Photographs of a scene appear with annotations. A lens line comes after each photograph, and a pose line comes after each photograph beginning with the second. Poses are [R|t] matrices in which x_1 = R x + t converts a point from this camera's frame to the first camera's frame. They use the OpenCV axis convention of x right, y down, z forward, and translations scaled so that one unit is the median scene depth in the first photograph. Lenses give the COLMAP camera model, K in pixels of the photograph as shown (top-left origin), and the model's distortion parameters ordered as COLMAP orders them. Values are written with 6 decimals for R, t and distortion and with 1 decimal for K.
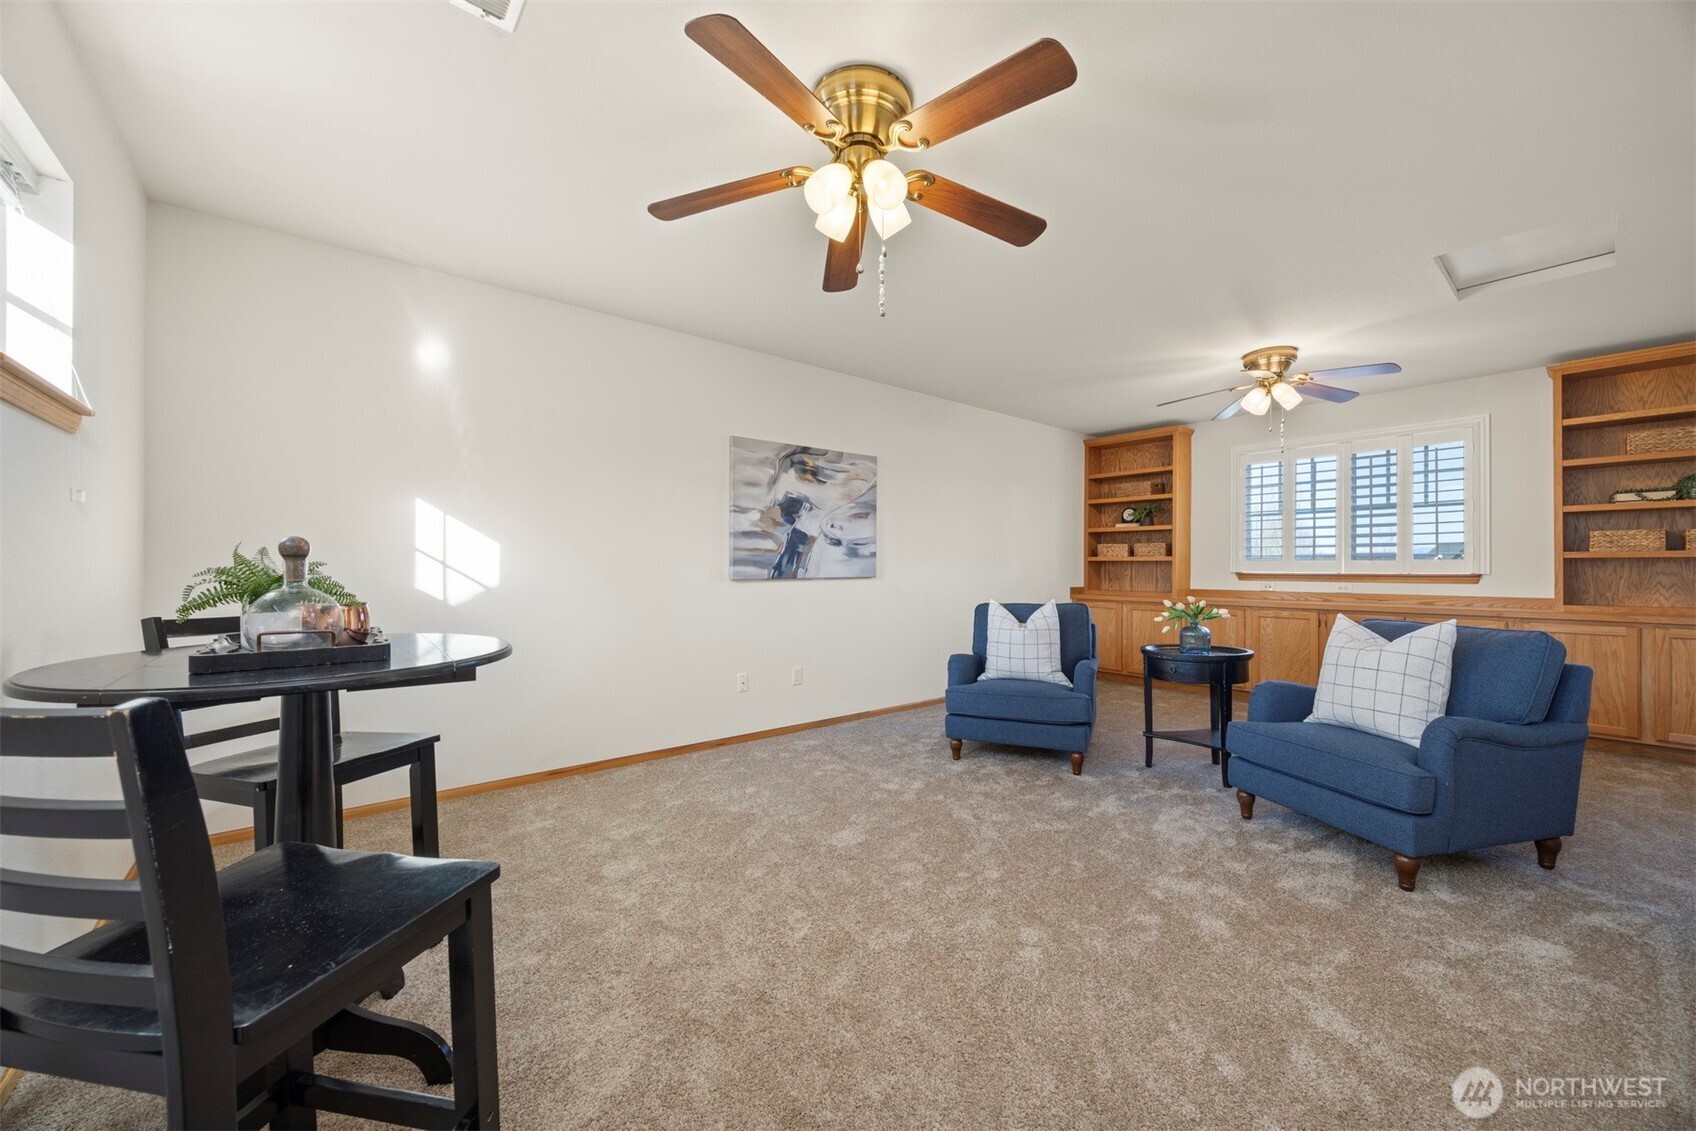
lens RADIAL K [[662.1, 0, 852.6], [0, 662.1, 559.1], [0, 0, 1]] dist [-0.001958, -0.000213]
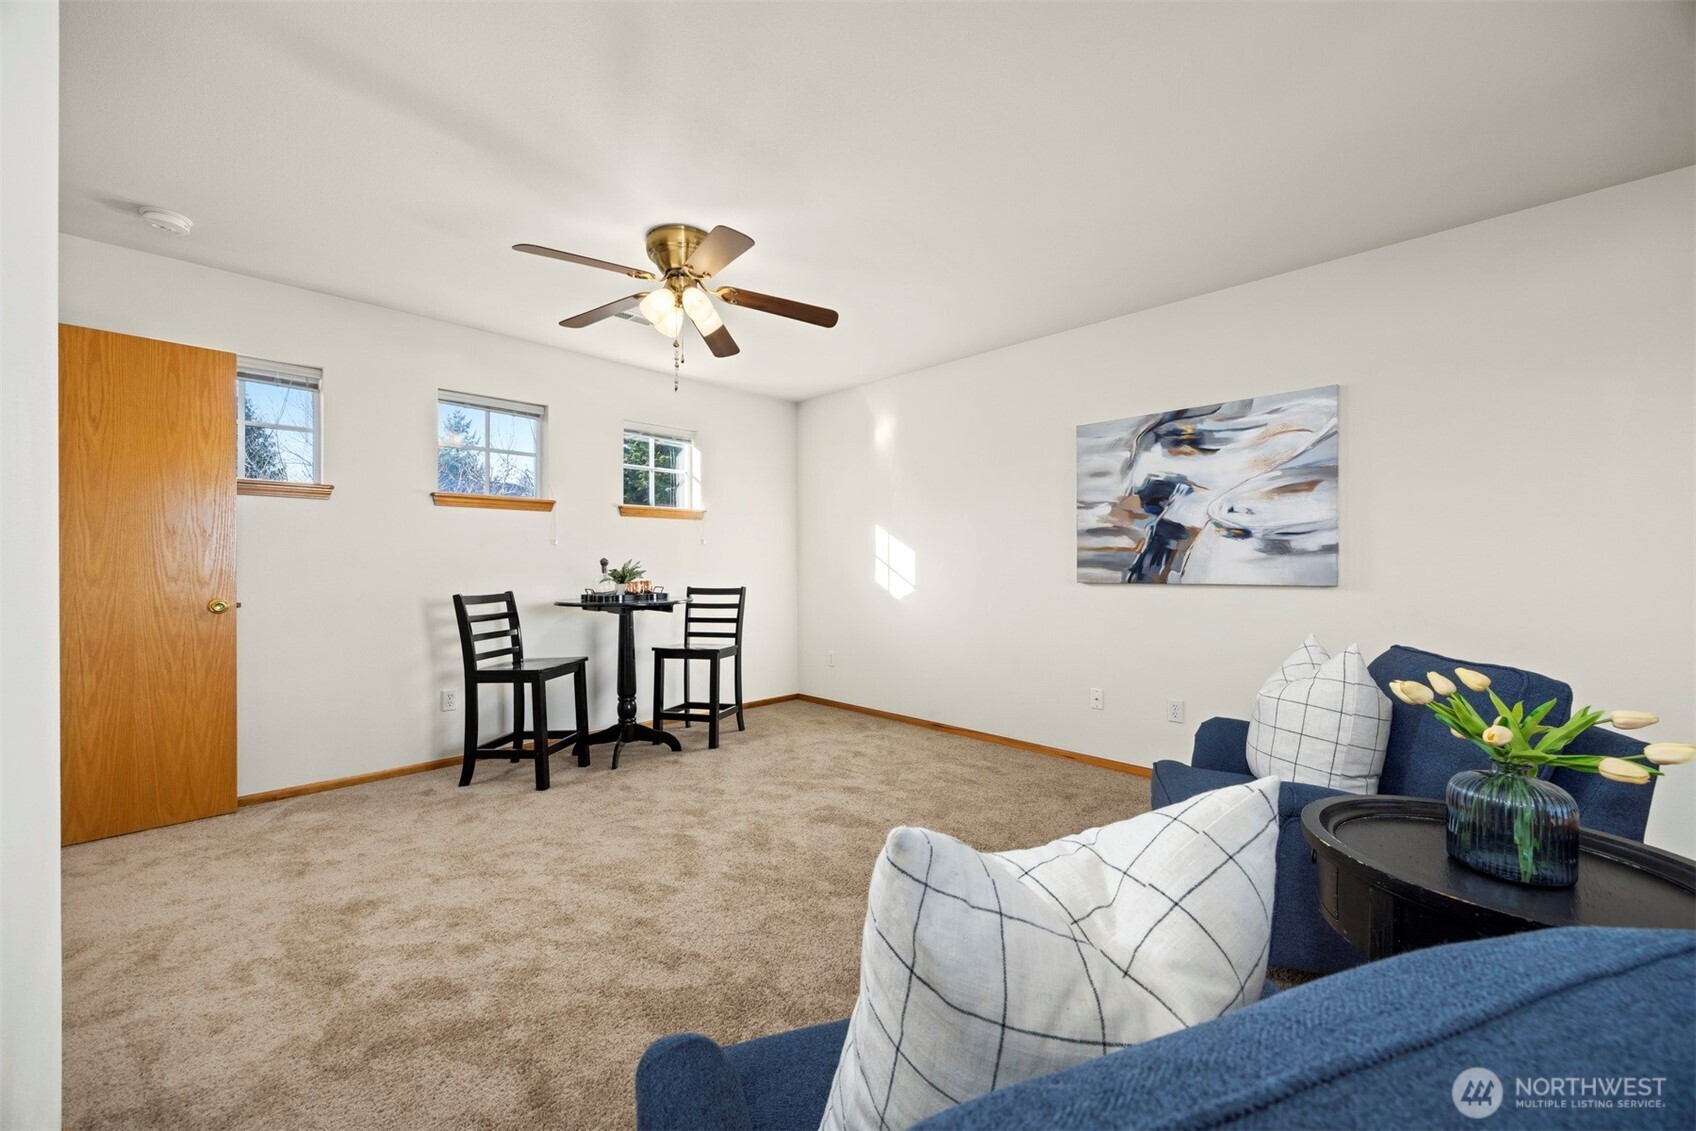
lens RADIAL K [[662.1, 0, 852.6], [0, 662.1, 559.1], [0, 0, 1]] dist [-0.001958, -0.000213]
pose [[0.064588, -0.009954, -0.997862, 0.668876], [0.010134, 0.999905, -0.009319, 0.003970], [0.997861, -0.009510, 0.064683, 0.586106]]
